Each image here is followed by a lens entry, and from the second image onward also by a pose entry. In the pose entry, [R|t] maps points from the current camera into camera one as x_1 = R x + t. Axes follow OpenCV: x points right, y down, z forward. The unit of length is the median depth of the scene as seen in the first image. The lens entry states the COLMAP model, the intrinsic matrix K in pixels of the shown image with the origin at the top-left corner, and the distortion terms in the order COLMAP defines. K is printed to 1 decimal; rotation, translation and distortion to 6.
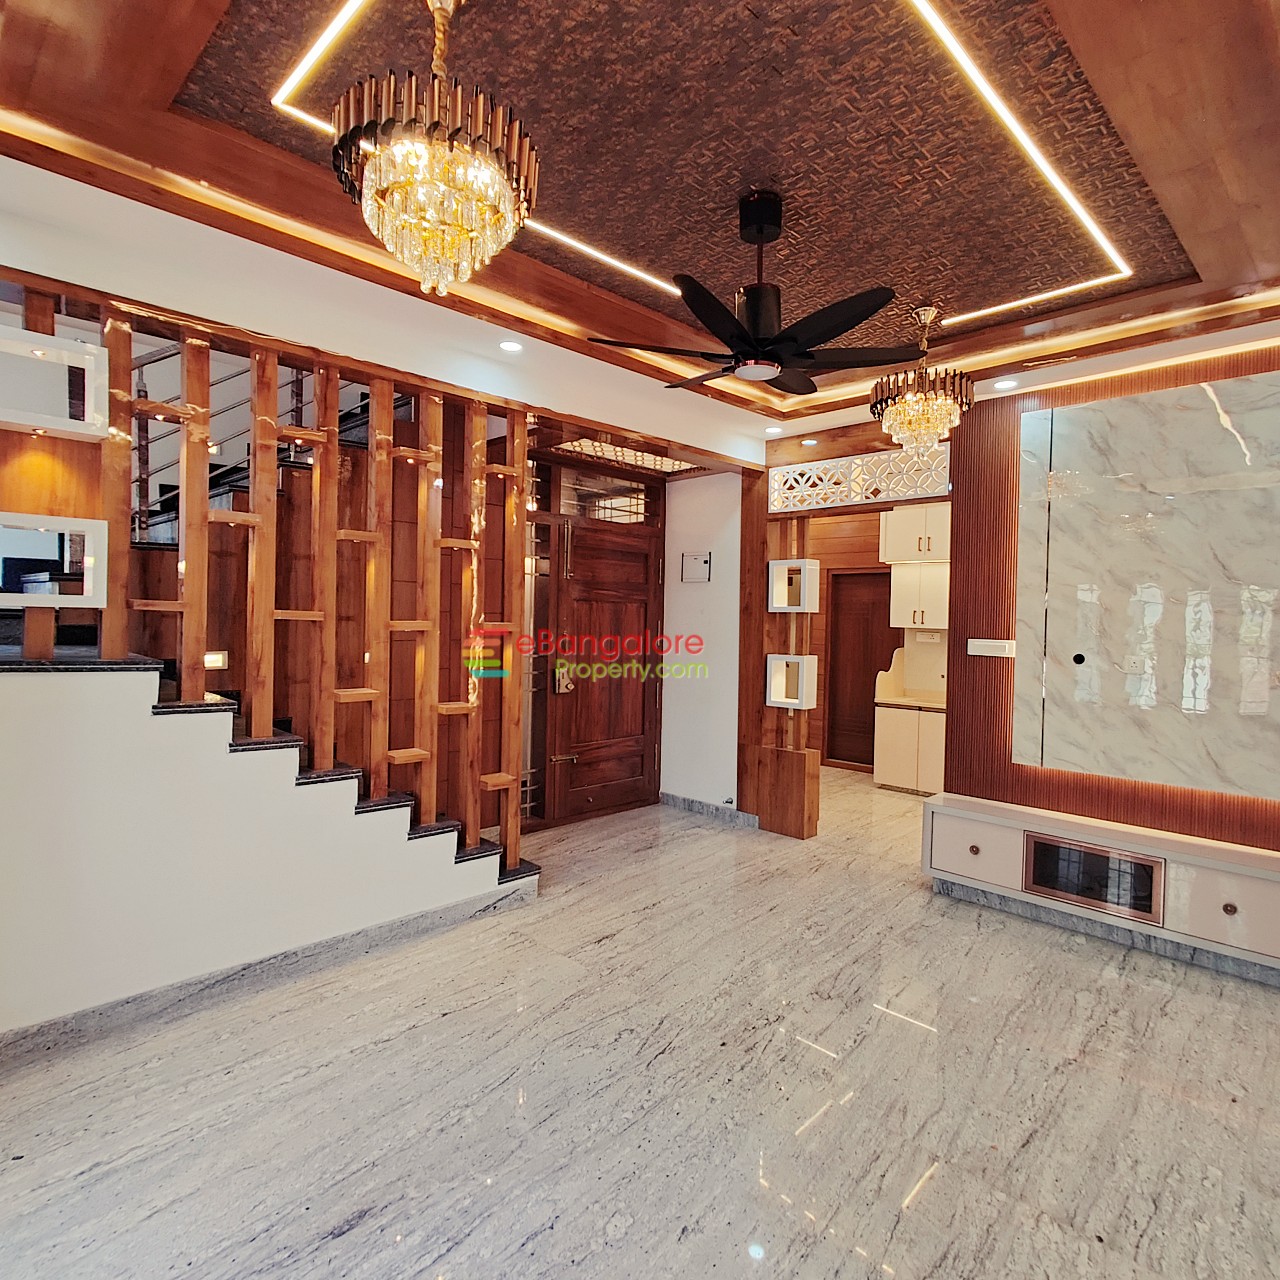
lens RADIAL K [[747.7, 0, 638.7], [0, 747.7, 631.3], [0, 0, 1]] dist [-0.000332, 0.005142]
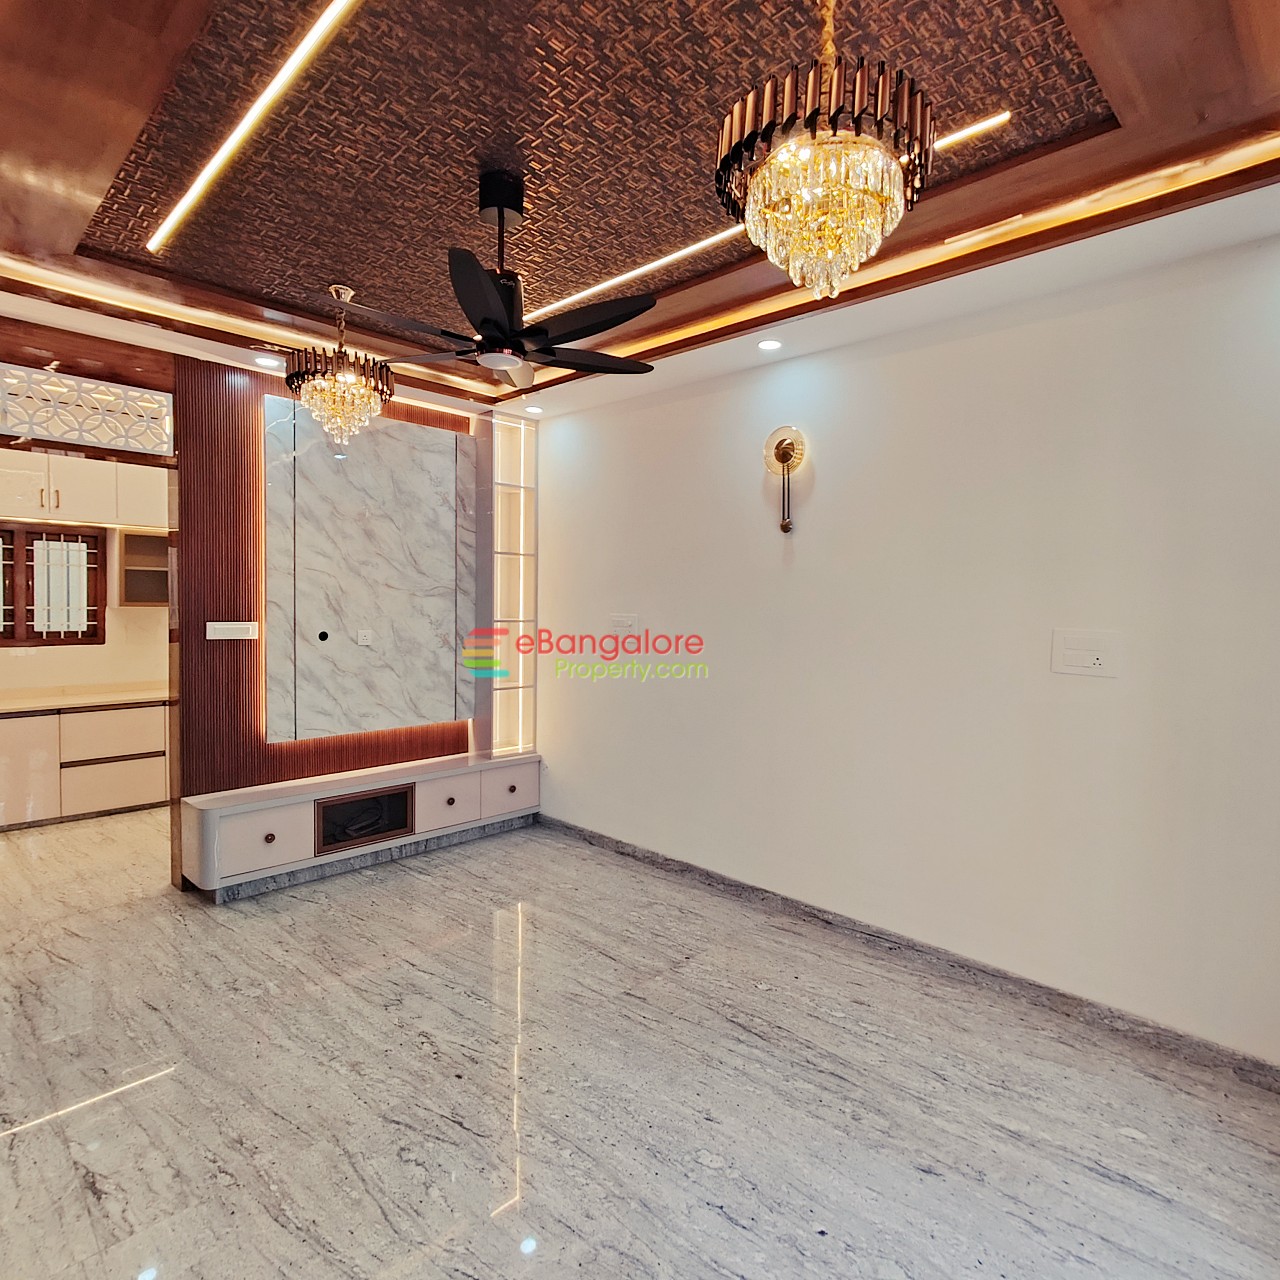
lens RADIAL K [[747.7, 0, 645.5], [0, 747.7, 631.7], [0, 0, 1]] dist [-0.000332, 0.005142]
pose [[-0.009148, -0.058894, 0.998222, -0.541003], [0.003379, 0.998257, 0.058927, -0.034575], [-0.999952, 0.003913, -0.008933, 0.539127]]
